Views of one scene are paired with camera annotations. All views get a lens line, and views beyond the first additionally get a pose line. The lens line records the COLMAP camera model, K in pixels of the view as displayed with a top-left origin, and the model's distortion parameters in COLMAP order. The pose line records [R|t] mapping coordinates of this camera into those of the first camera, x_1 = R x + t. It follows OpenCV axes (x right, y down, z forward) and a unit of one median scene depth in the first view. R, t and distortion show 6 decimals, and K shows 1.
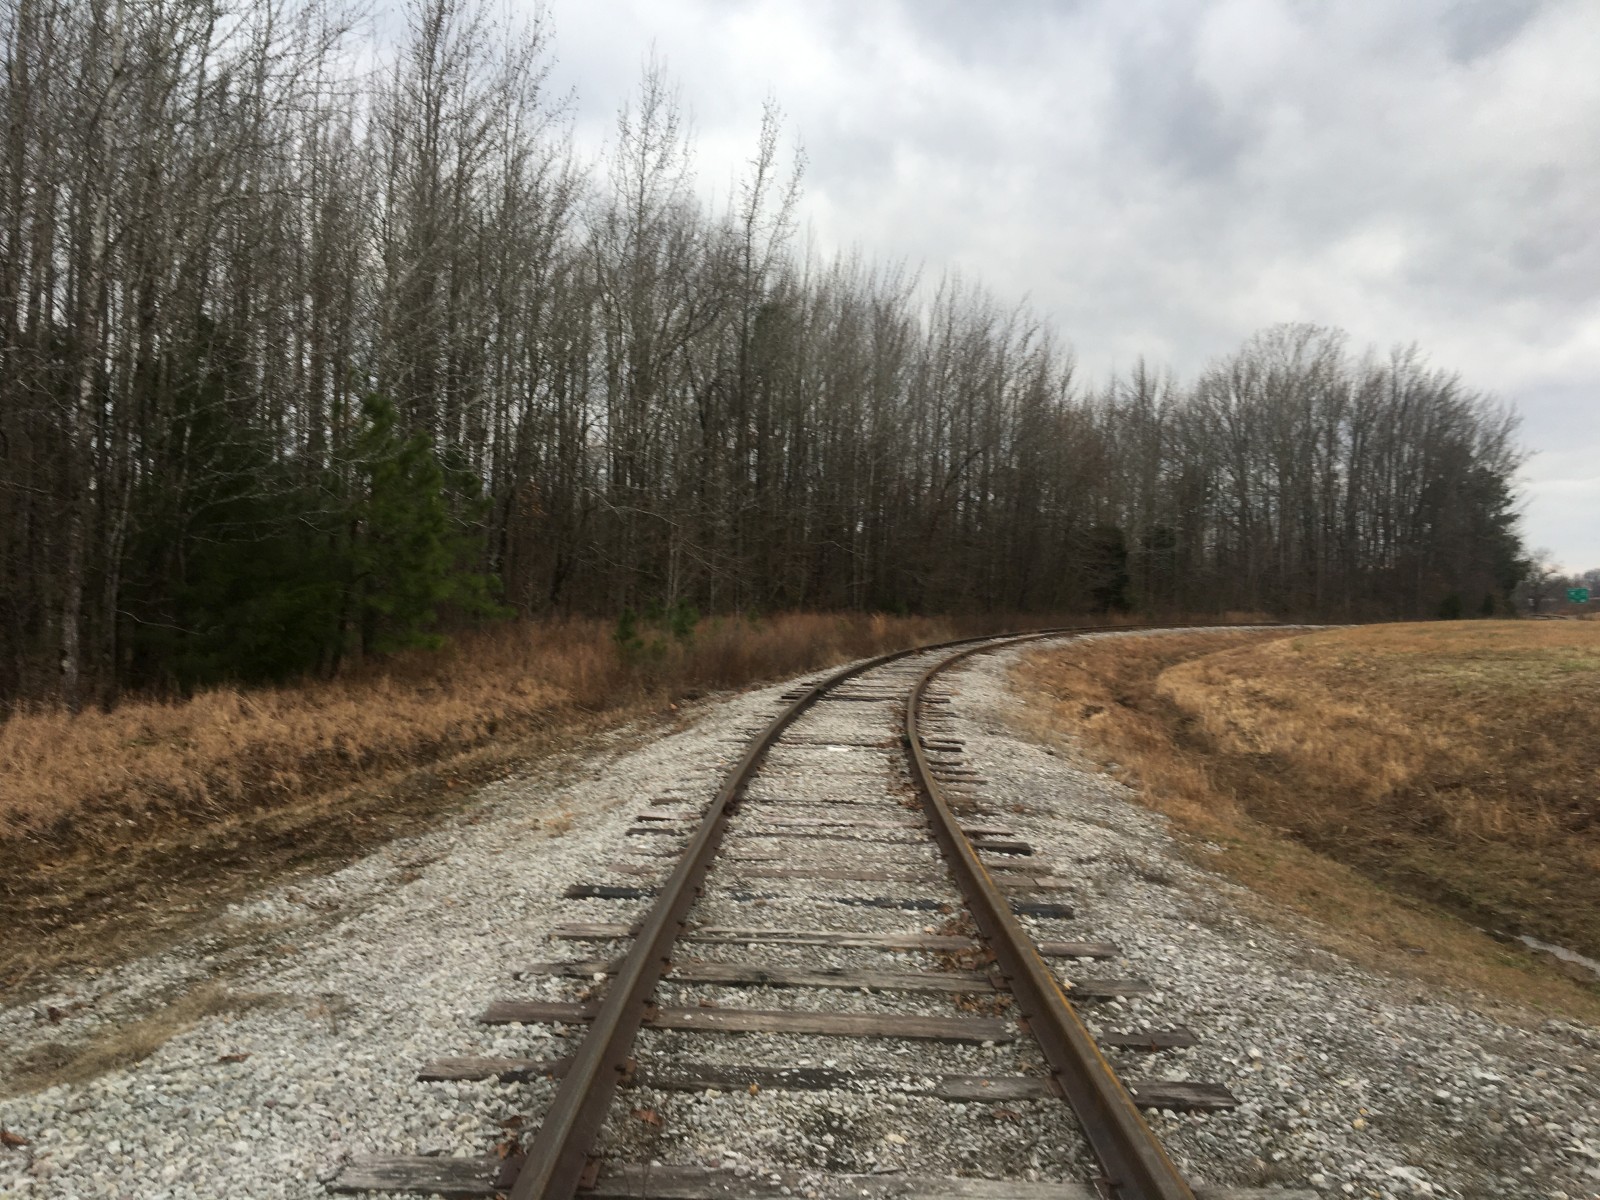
lens RADIAL K [[1322.6, 0, 796.5], [0, 1322.6, 649.7], [0, 0, 1]] dist [0.070151, -0.128358]
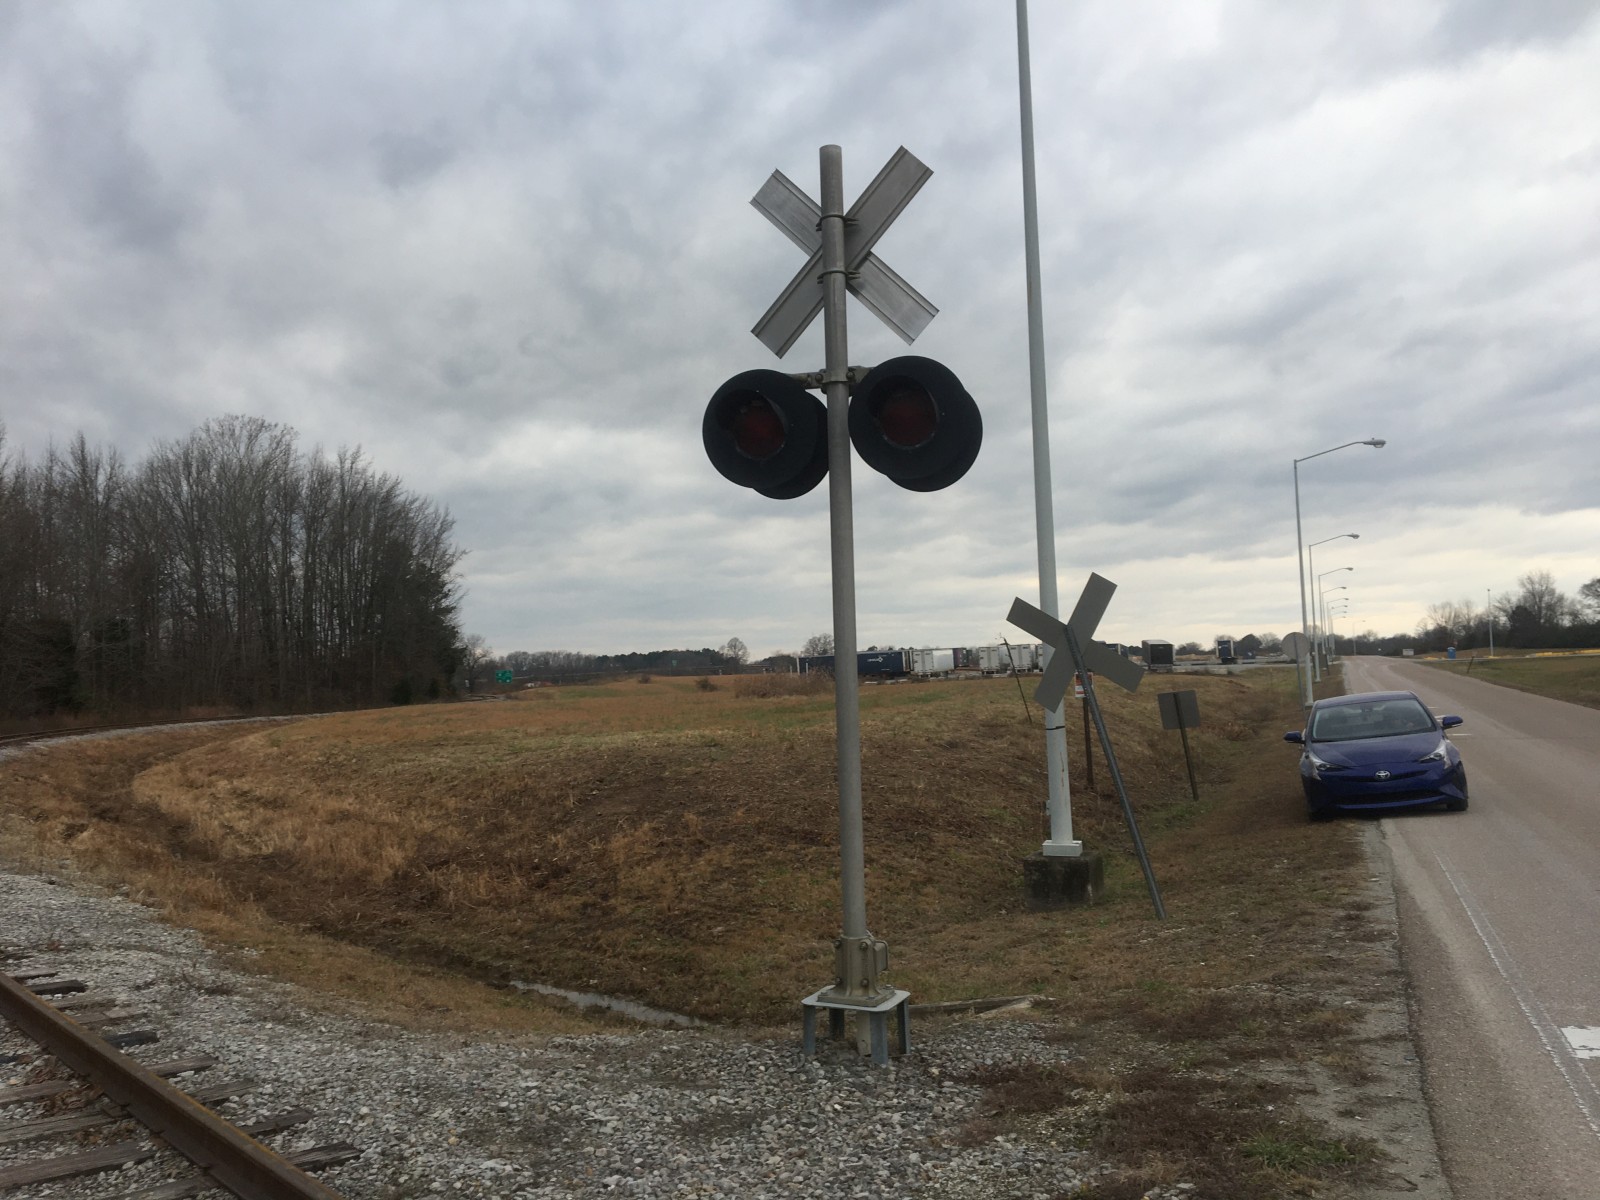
lens RADIAL K [[1331.2, 0, 800.0], [0, 1331.2, 600.0], [0, 0, 1]] dist [0.073692, -0.115839]
pose [[0.730777, 0.010247, 0.682539, -0.106979], [0.057729, 0.995378, -0.076752, -0.025123], [-0.680171, 0.095491, 0.726808, -0.113248]]
